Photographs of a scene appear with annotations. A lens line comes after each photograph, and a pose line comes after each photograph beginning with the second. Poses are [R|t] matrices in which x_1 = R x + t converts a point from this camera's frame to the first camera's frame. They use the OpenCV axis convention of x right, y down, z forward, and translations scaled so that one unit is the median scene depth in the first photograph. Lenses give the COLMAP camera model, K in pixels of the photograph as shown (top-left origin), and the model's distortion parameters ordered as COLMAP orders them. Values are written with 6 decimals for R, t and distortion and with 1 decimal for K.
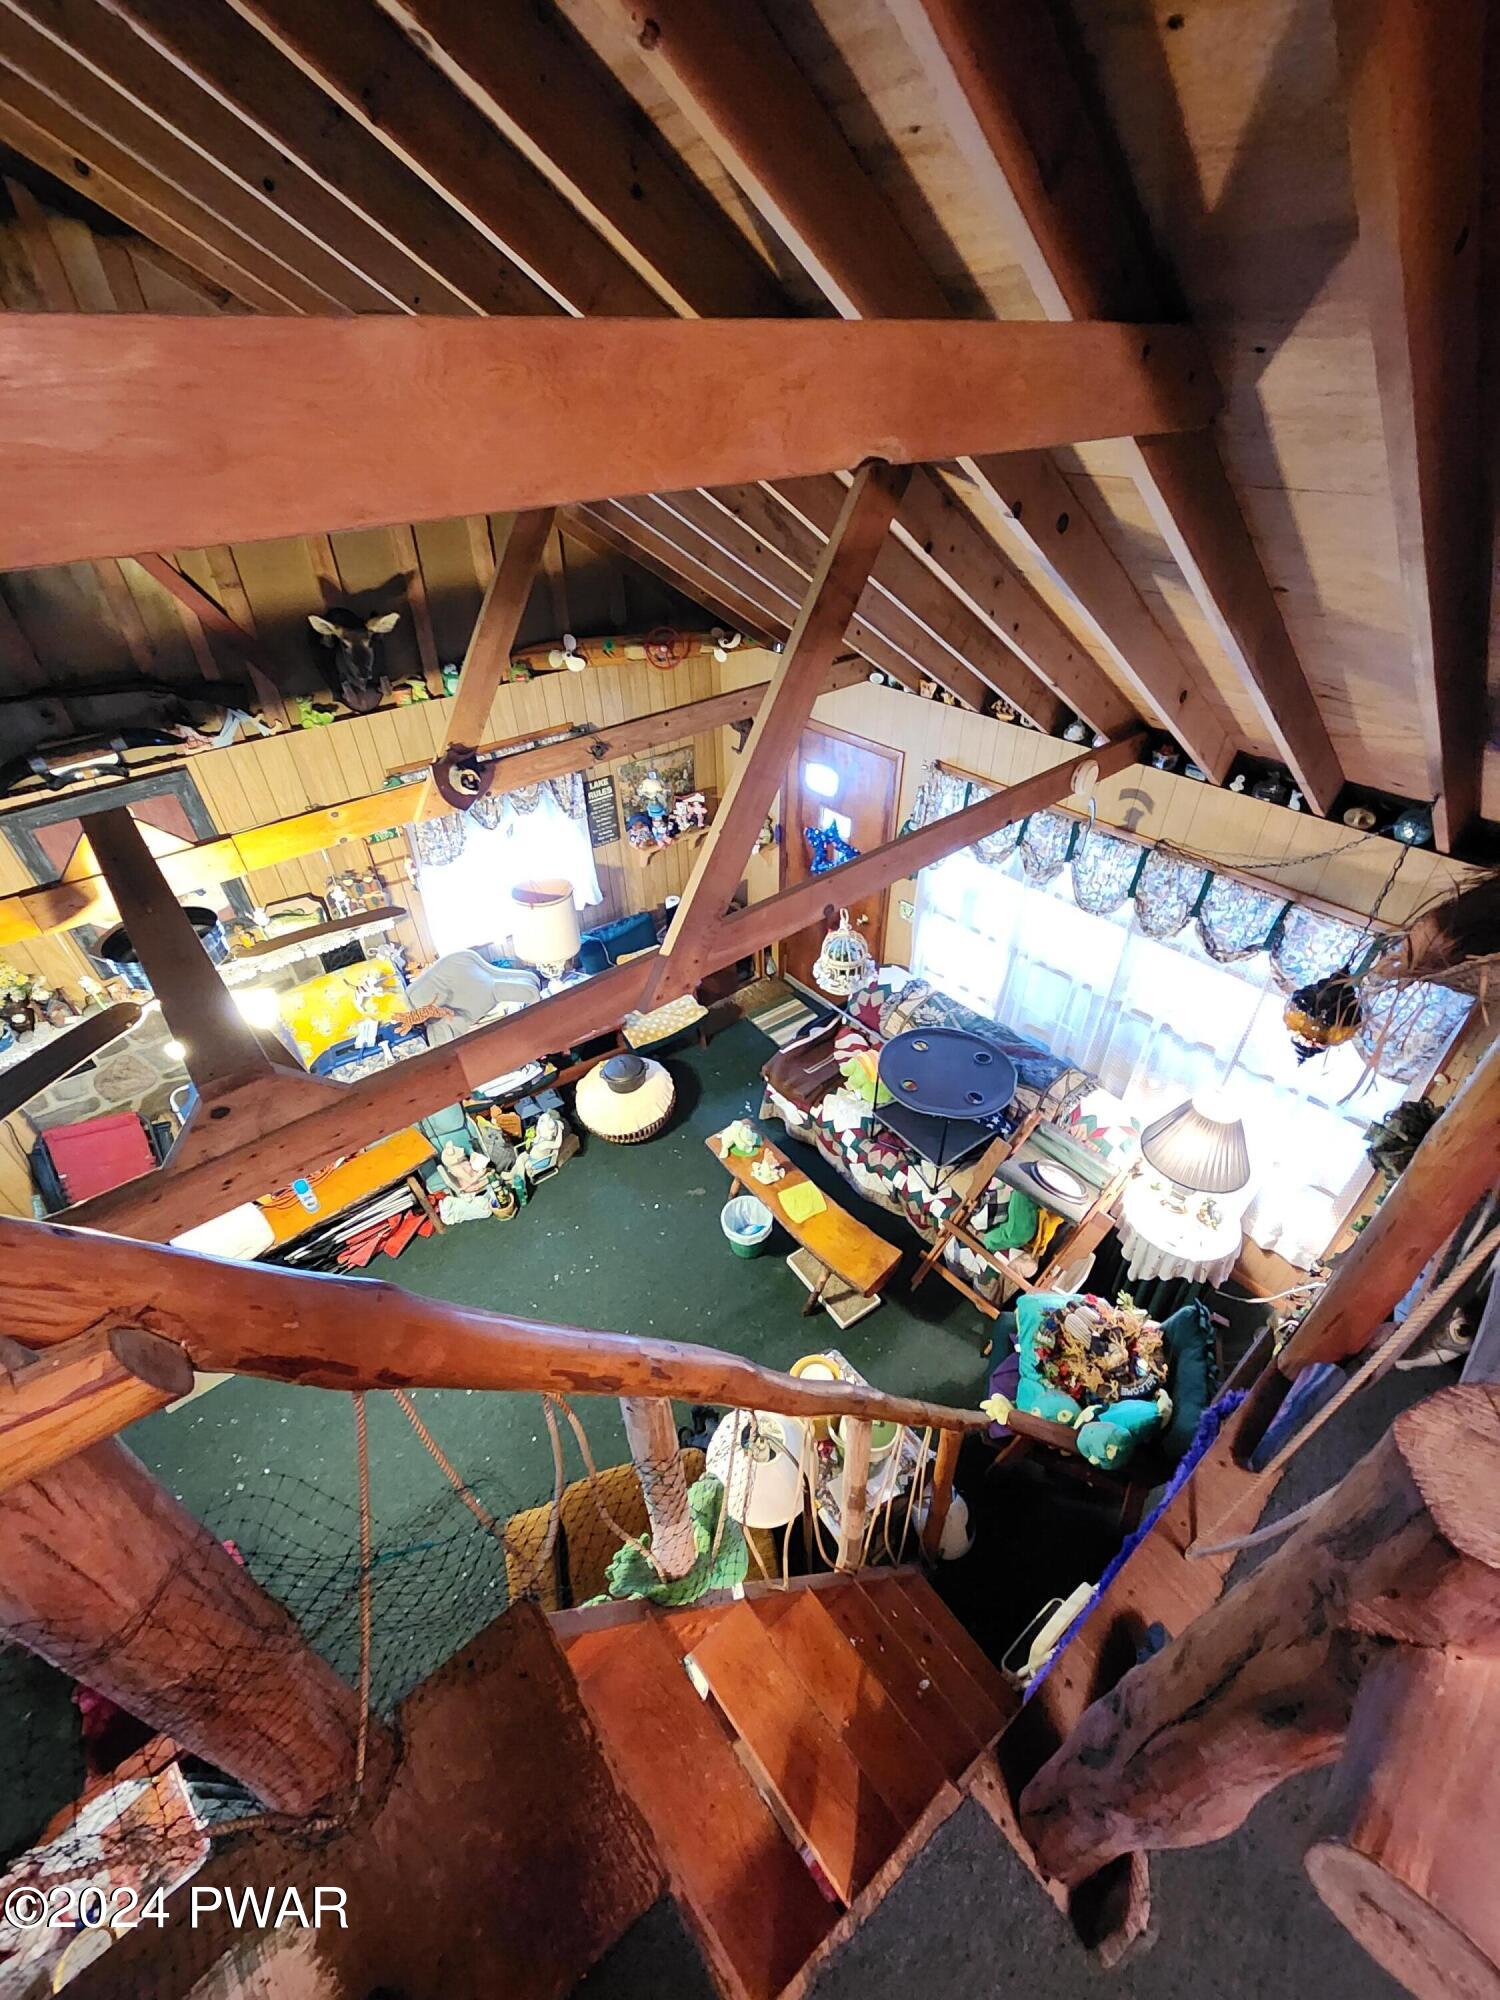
lens RADIAL K [[814.5, 0, 747.3], [0, 814.5, 1003.4], [0, 0, 1]] dist [0.001034, 0.000226]
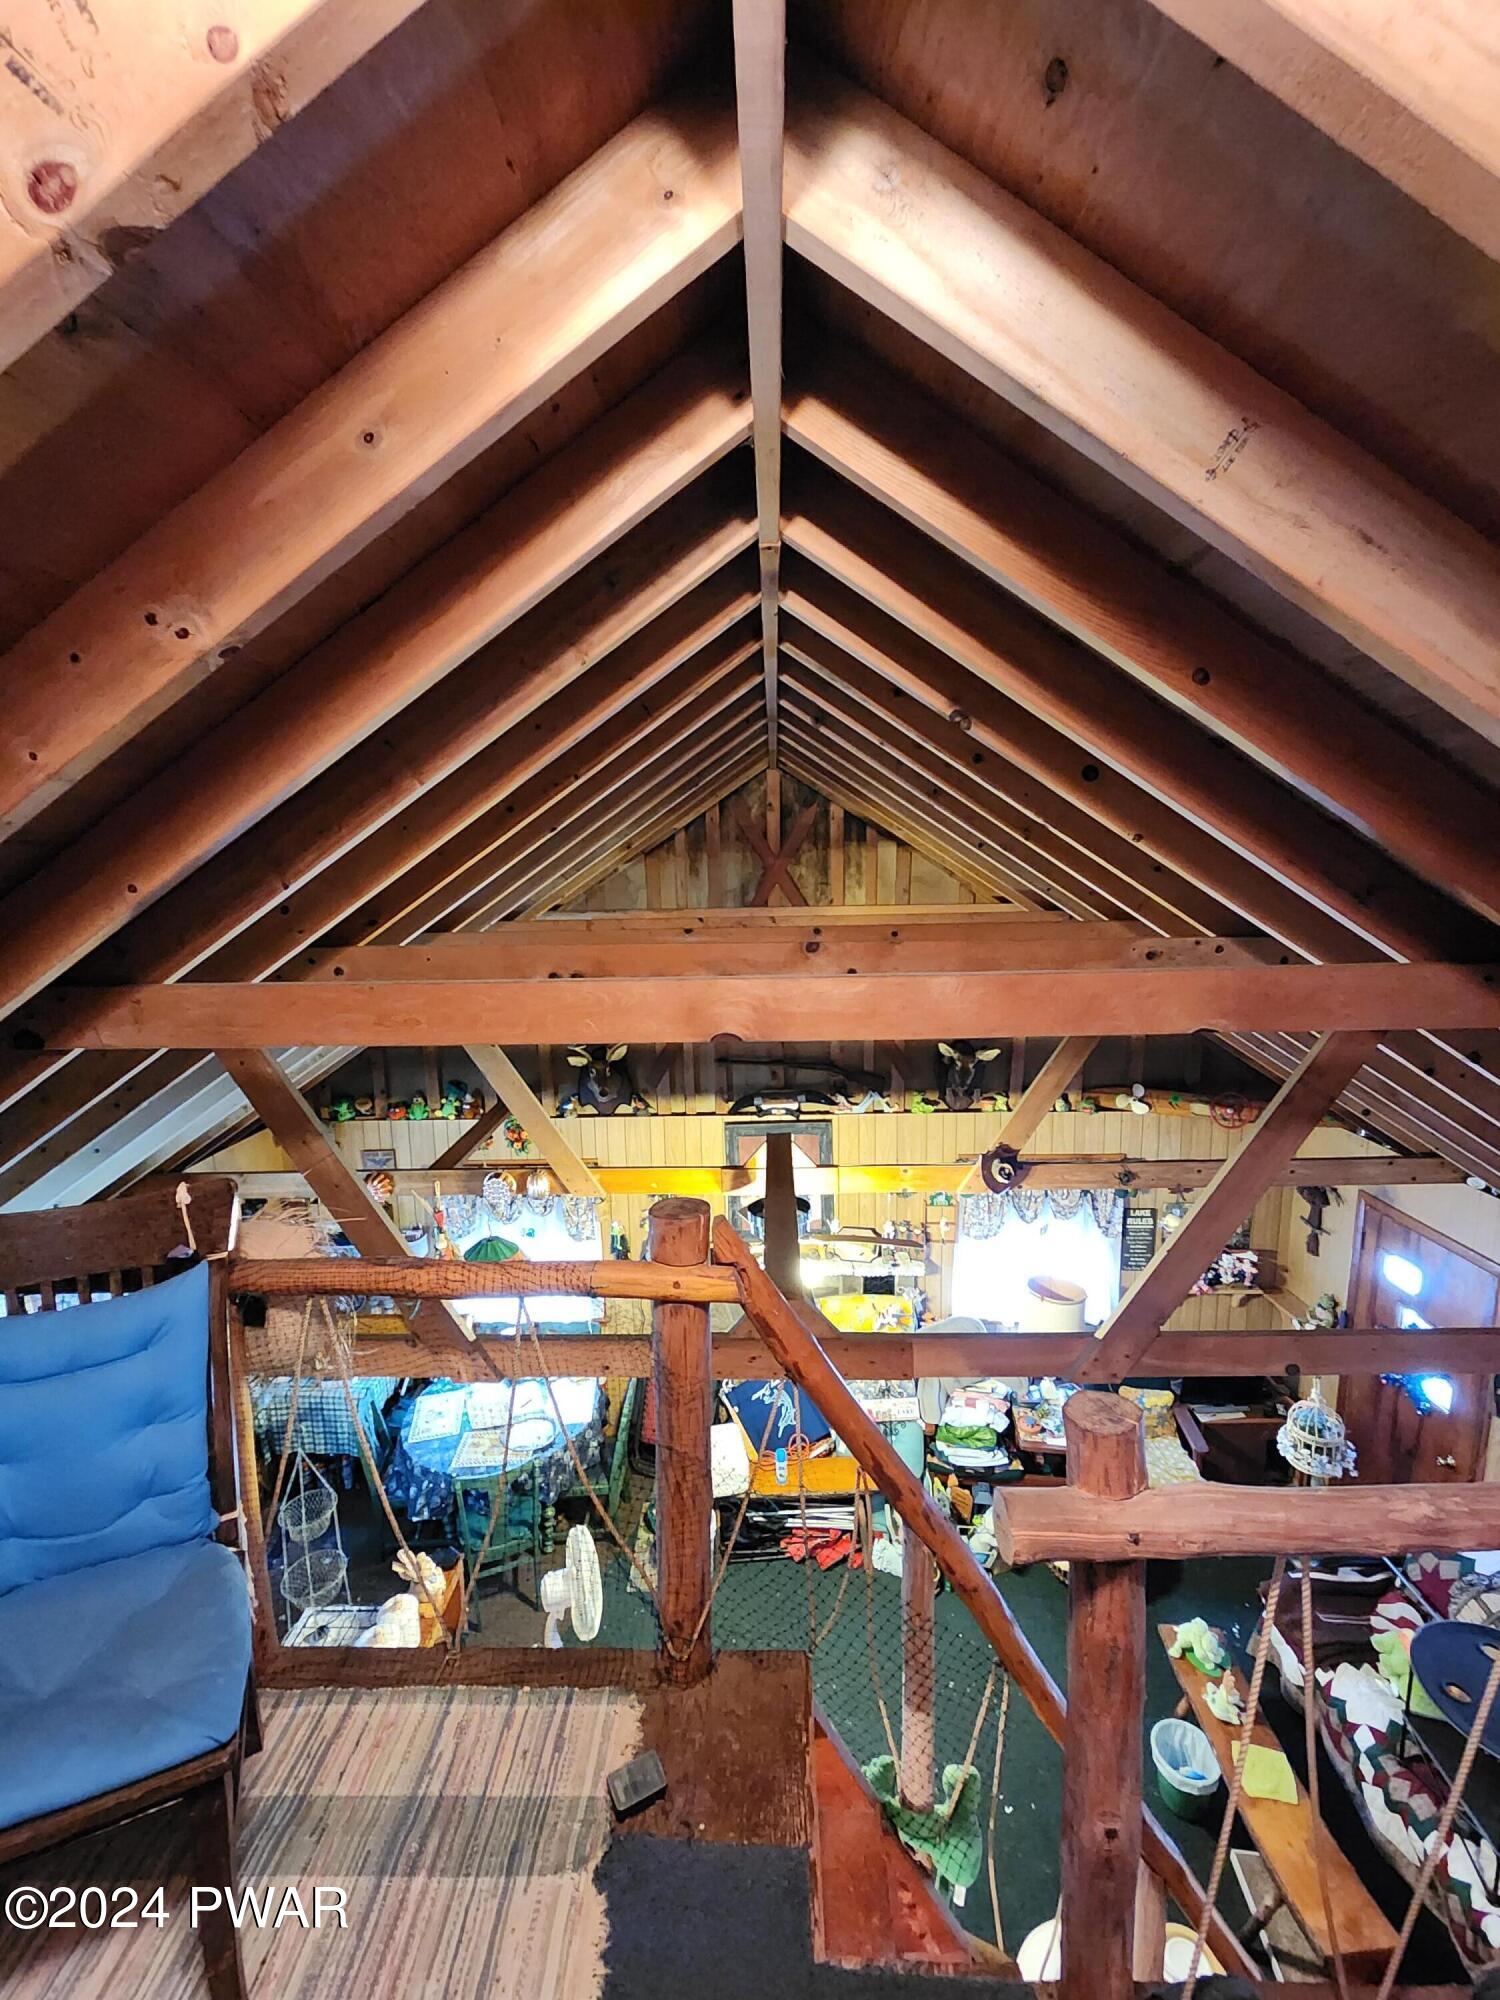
lens RADIAL K [[814.5, 0, 748.8], [0, 814.5, 999.0], [0, 0, 1]] dist [0.001034, 0.000226]
pose [[0.747740, 0.100734, -0.656306, 0.127144], [-0.402418, 0.854964, -0.327255, 0.057090], [0.528153, 0.508811, 0.679828, -0.170461]]
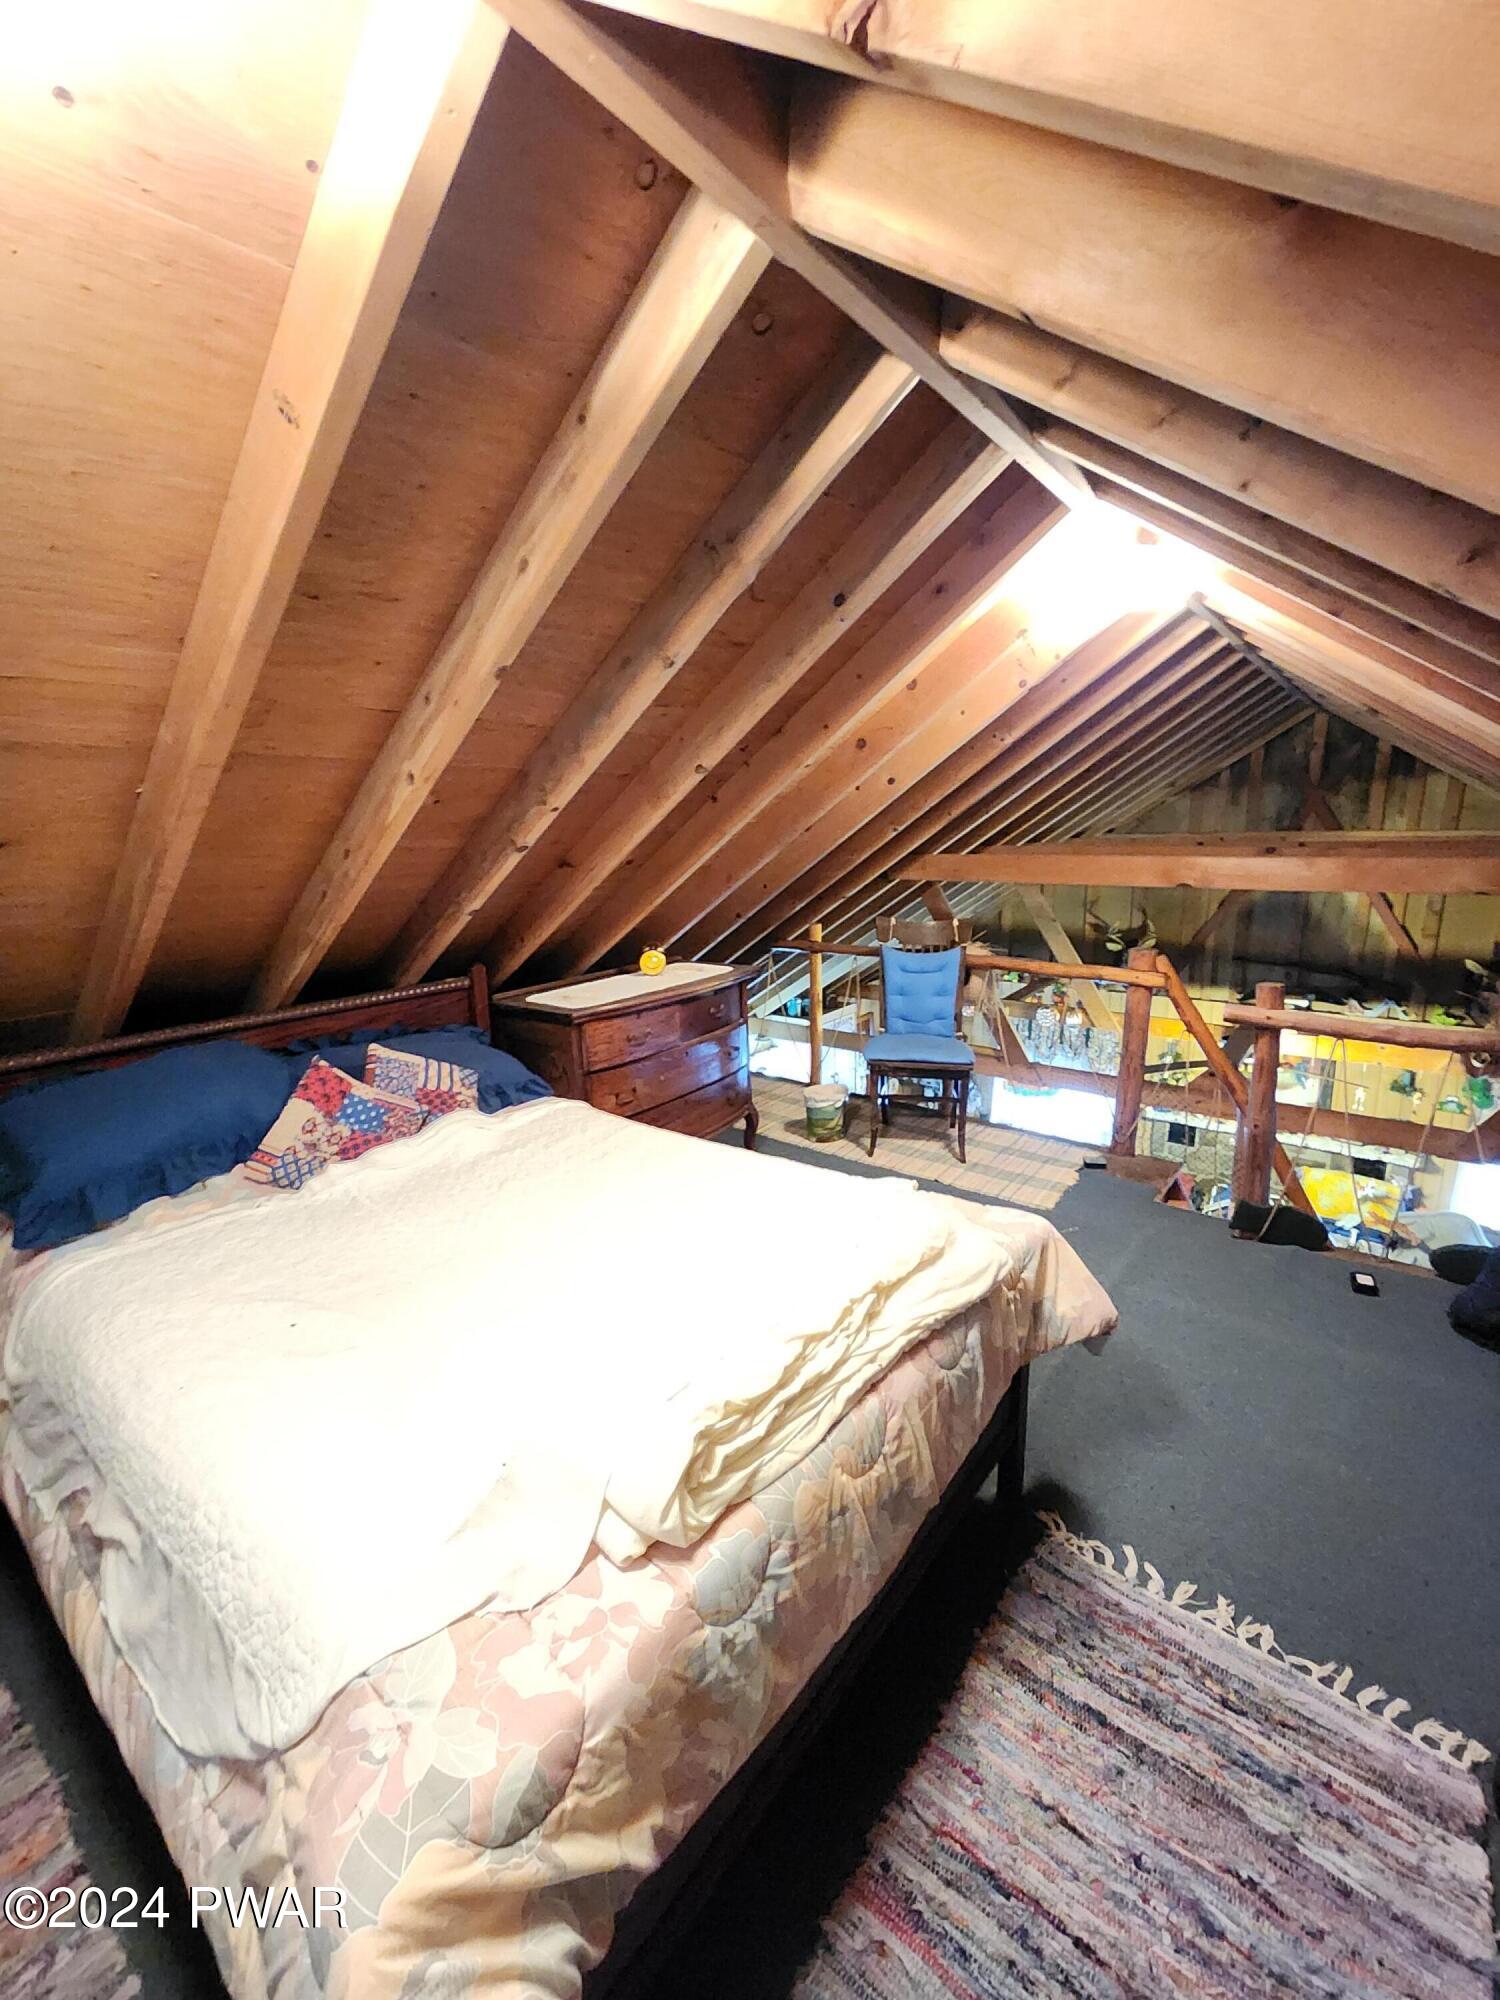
lens RADIAL K [[814.5, 0, 754.7], [0, 814.5, 1000.8], [0, 0, 1]] dist [0.001034, 0.000226]
pose [[0.200317, 0.224472, -0.953669, 0.599599], [-0.585944, 0.807576, 0.067009, 0.246781], [0.785202, 0.545374, 0.293300, -0.425035]]
